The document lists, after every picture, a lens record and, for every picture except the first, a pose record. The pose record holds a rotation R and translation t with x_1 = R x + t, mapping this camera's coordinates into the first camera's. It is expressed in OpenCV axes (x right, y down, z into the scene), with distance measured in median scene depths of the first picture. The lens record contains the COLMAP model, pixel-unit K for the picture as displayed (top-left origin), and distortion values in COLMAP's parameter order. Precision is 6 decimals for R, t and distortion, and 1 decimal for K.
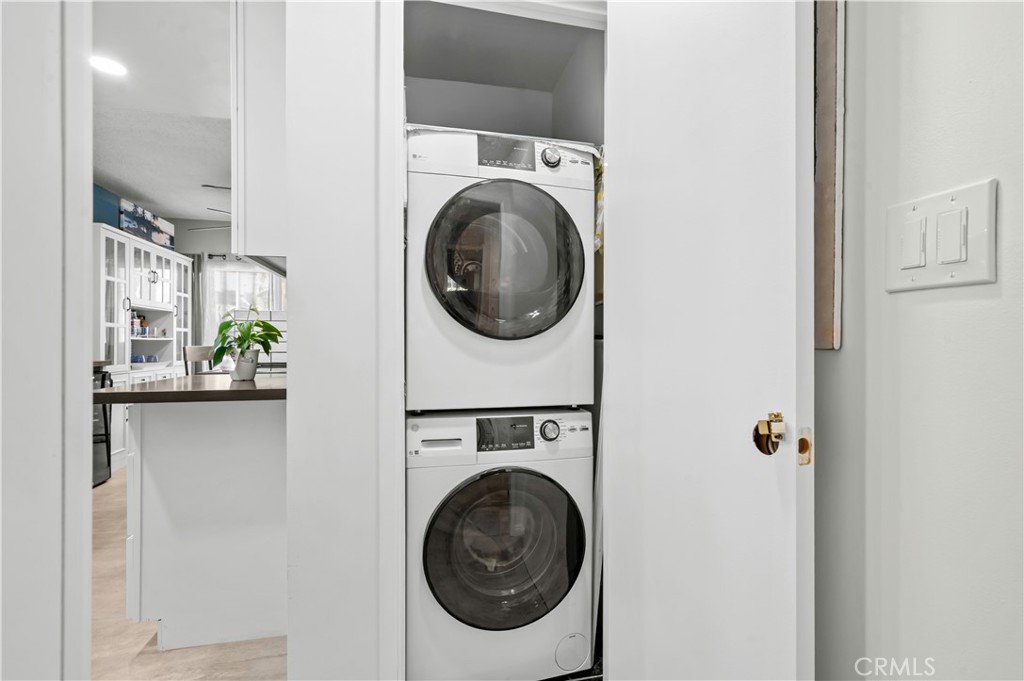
lens RADIAL K [[464.5, 0, 513.2], [0, 464.5, 342.6], [0, 0, 1]] dist [-0.000161, -0.000022]
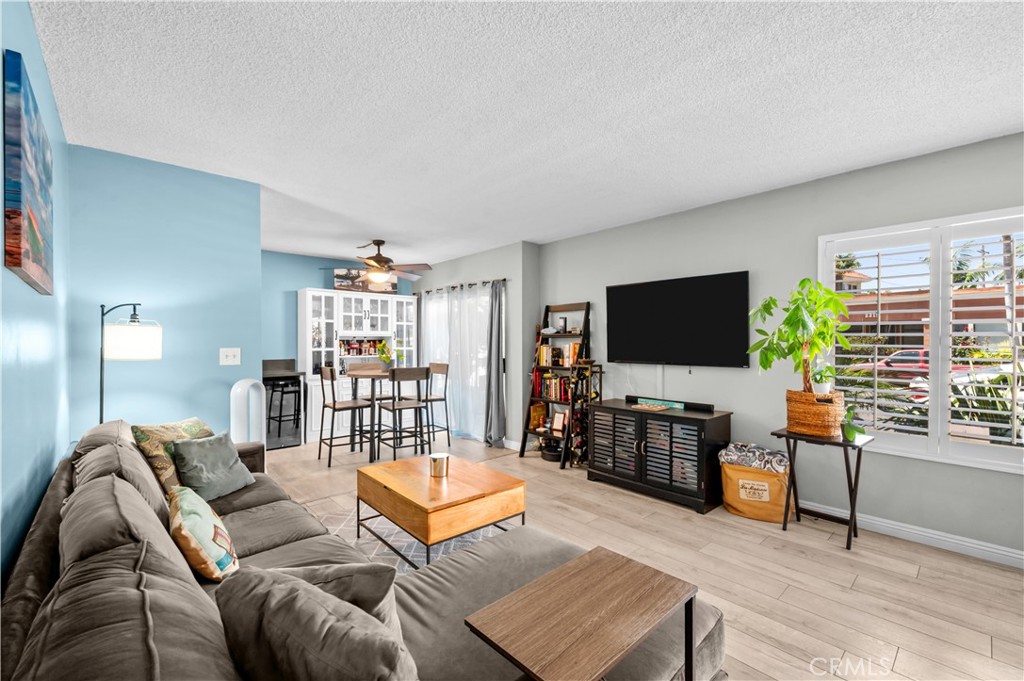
lens RADIAL K [[436.7, 0, 516.2], [0, 436.7, 342.9], [0, 0, 1]] dist [0.002621, 0.000882]
pose [[0.482586, 0.002251, -0.875846, 0.657059], [0.000724, 0.999995, 0.002968, -0.053853], [0.875849, -0.002066, 0.482582, 0.724723]]
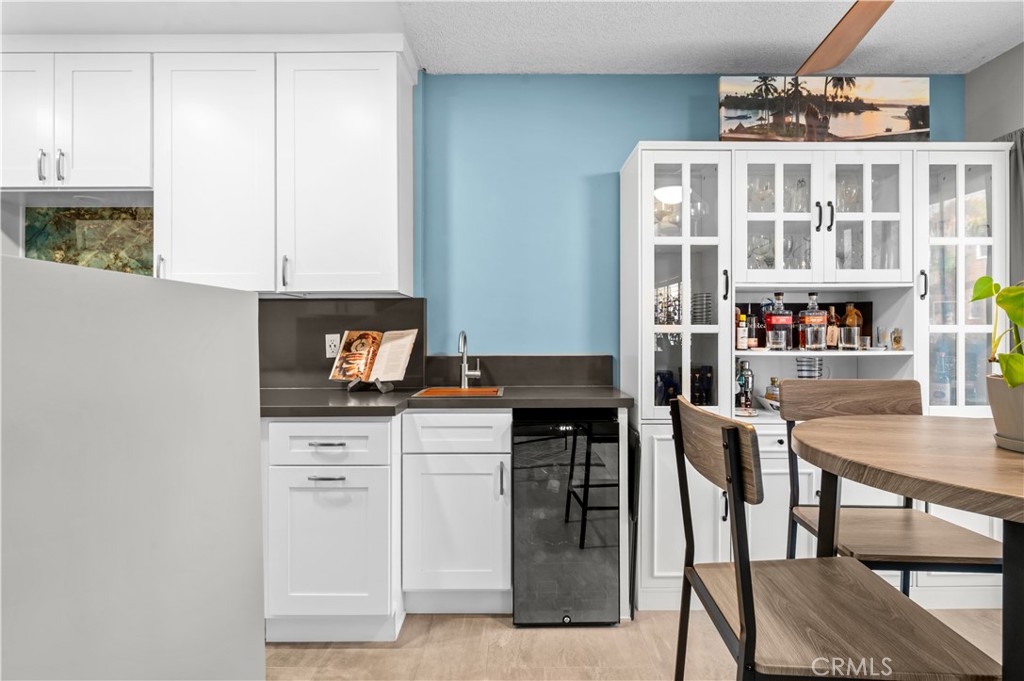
lens RADIAL K [[519.6, 0, 516.9], [0, 519.6, 331.2], [0, 0, 1]] dist [-0.000111, -0.001930]
pose [[-0.223516, 0.001239, -0.974699, -0.213039], [0.002502, 0.999997, 0.000697, -0.030813], [0.974697, -0.002282, -0.223518, 0.800138]]
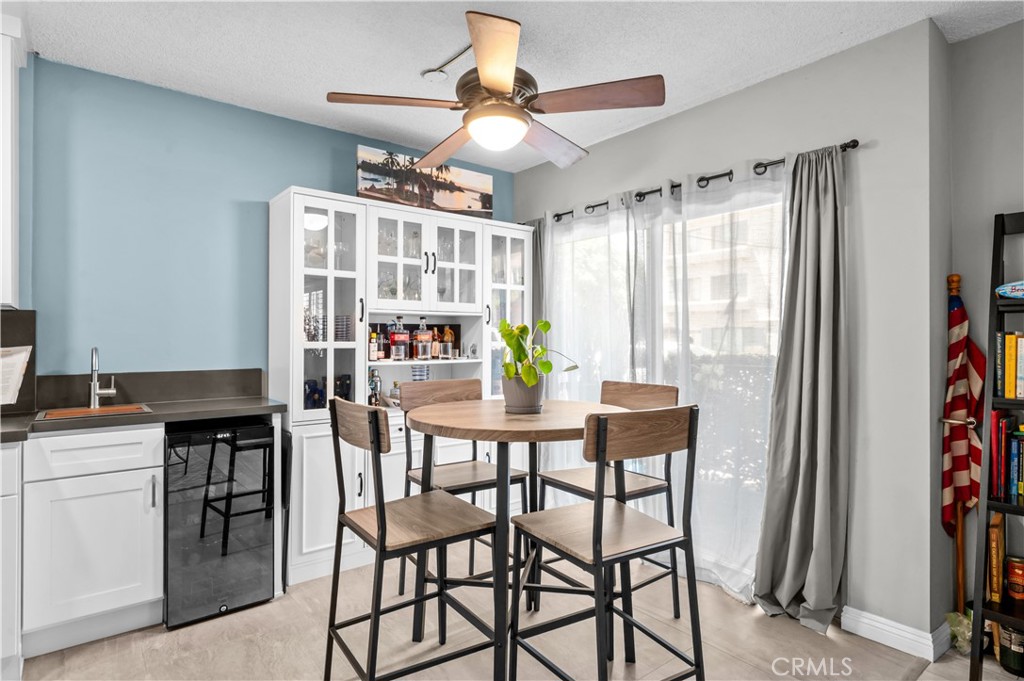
lens RADIAL K [[553.2, 0, 517.0], [0, 553.2, 334.4], [0, 0, 1]] dist [-0.002328, 0.002648]
pose [[0.434930, -0.004208, -0.900454, -0.058476], [-0.001679, 0.999984, -0.005484, -0.041222], [0.900463, 0.003897, 0.434916, 0.762633]]
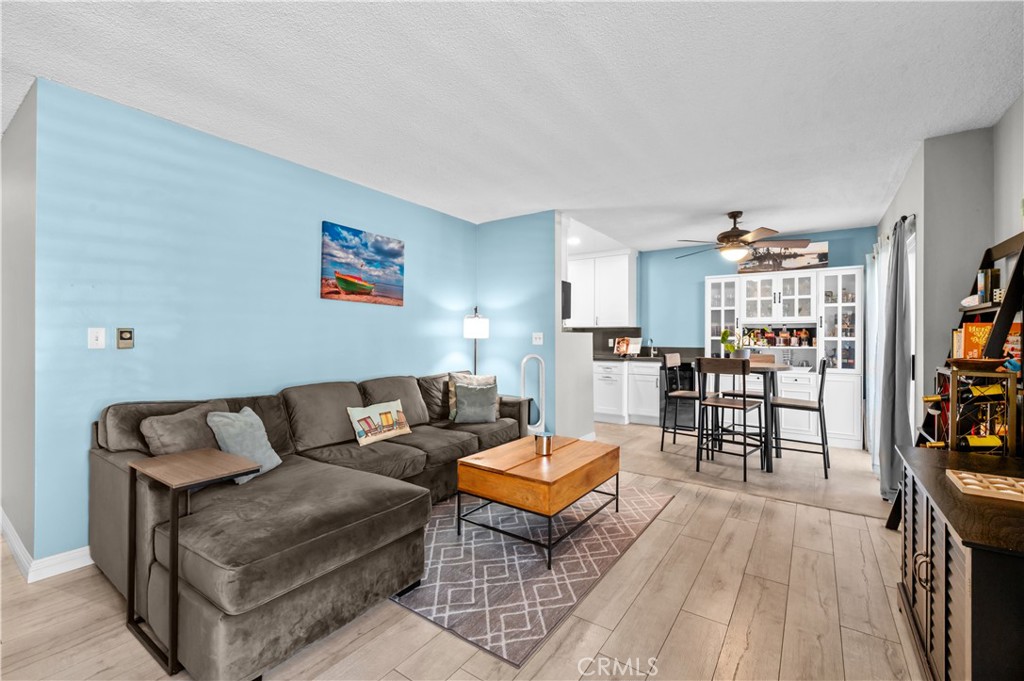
lens RADIAL K [[436.7, 0, 508.9], [0, 436.7, 337.1], [0, 0, 1]] dist [0.002621, 0.000882]
pose [[-0.751558, 0.000188, -0.659667, 0.524163], [-0.000723, 0.999999, 0.001109, -0.035778], [0.659666, 0.001311, -0.751557, 1.367016]]
